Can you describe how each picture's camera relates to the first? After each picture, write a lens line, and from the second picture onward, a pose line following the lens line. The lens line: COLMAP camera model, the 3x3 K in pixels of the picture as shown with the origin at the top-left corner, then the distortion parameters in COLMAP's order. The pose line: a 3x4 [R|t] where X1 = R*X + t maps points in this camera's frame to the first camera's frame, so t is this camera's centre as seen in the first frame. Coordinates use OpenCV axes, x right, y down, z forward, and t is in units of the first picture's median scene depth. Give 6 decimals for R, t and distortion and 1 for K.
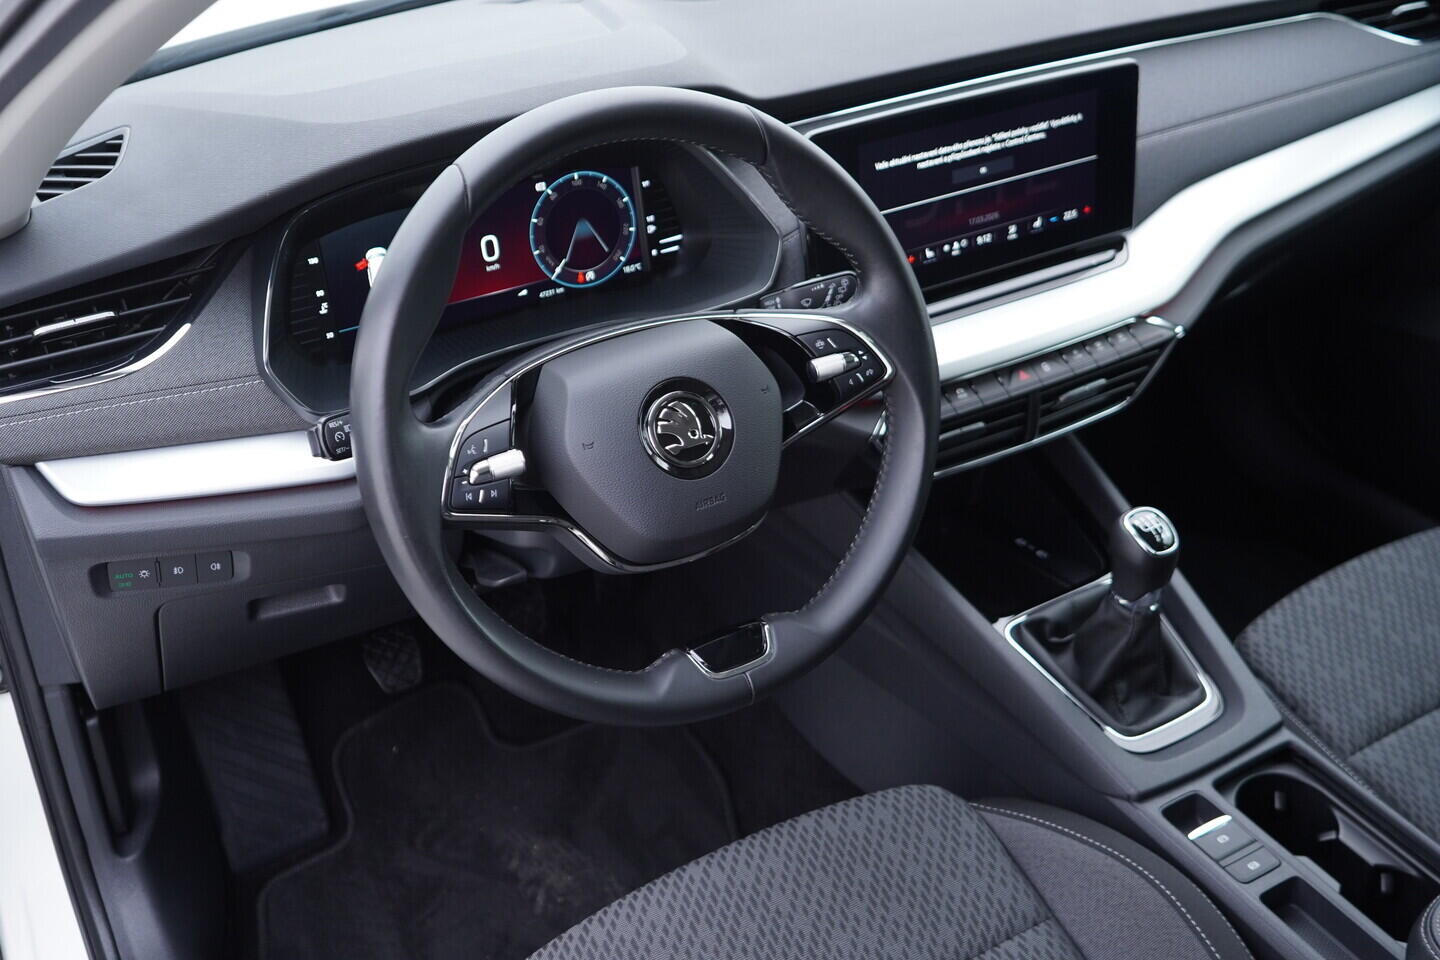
lens RADIAL K [[1450.4, 0, 720.0], [0, 1450.4, 480.0], [0, 0, 1]] dist [-0.023494, 0.091538]
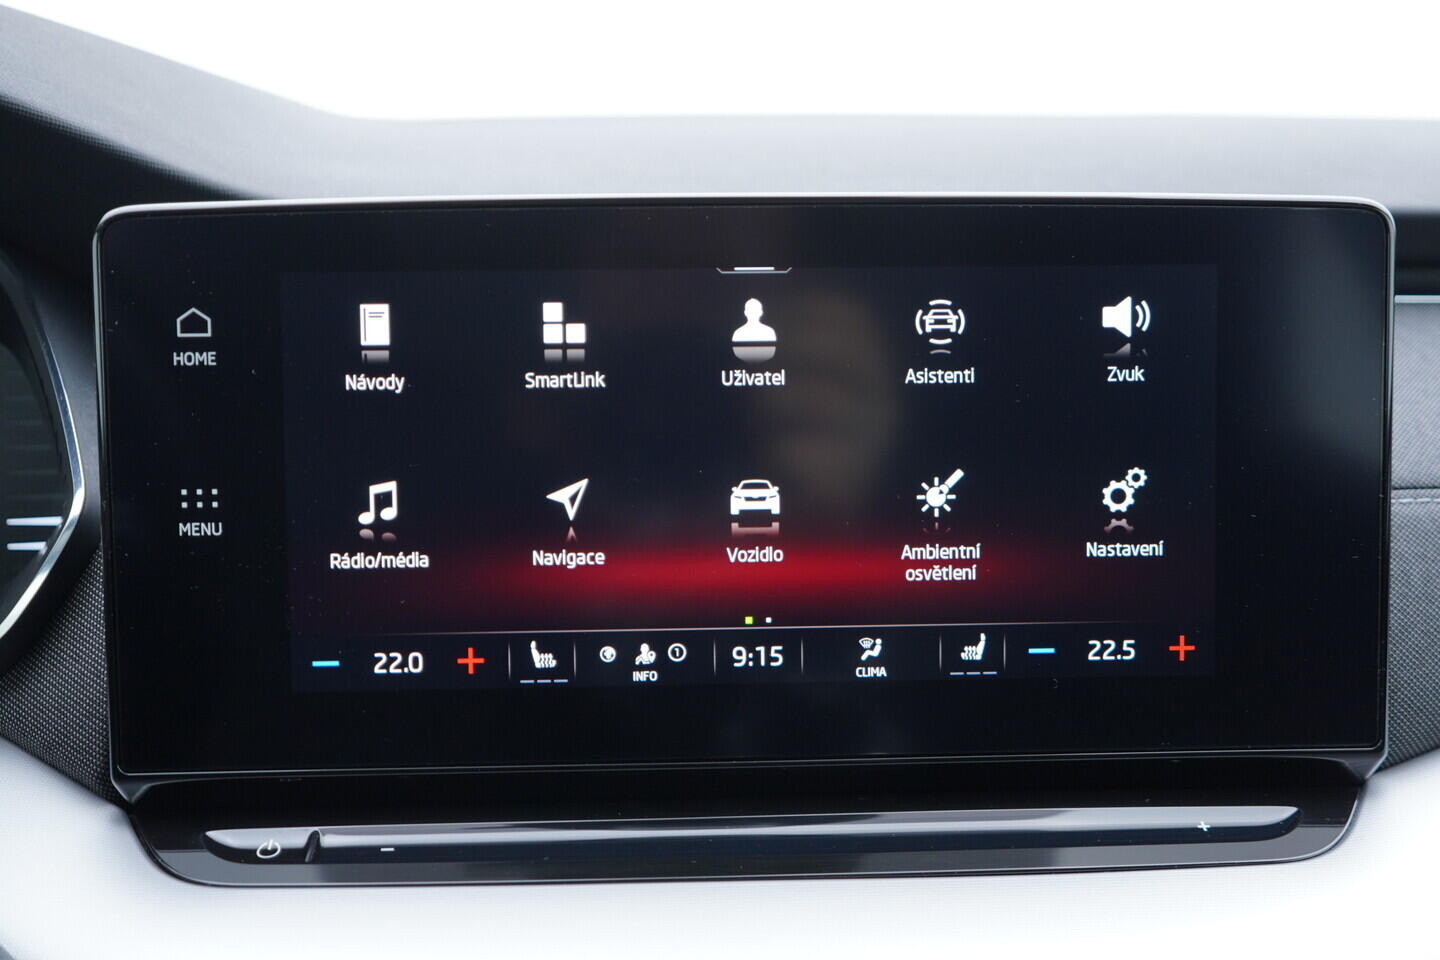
lens RADIAL K [[1487.6, 0, 720.0], [0, 1487.6, 480.0], [0, 0, 1]] dist [-0.004942, 0.037943]
pose [[0.878774, 0.100097, -0.466623, 0.337499], [-0.267831, 0.912703, -0.308609, -0.102700], [0.394998, 0.396174, 0.828868, 0.739913]]
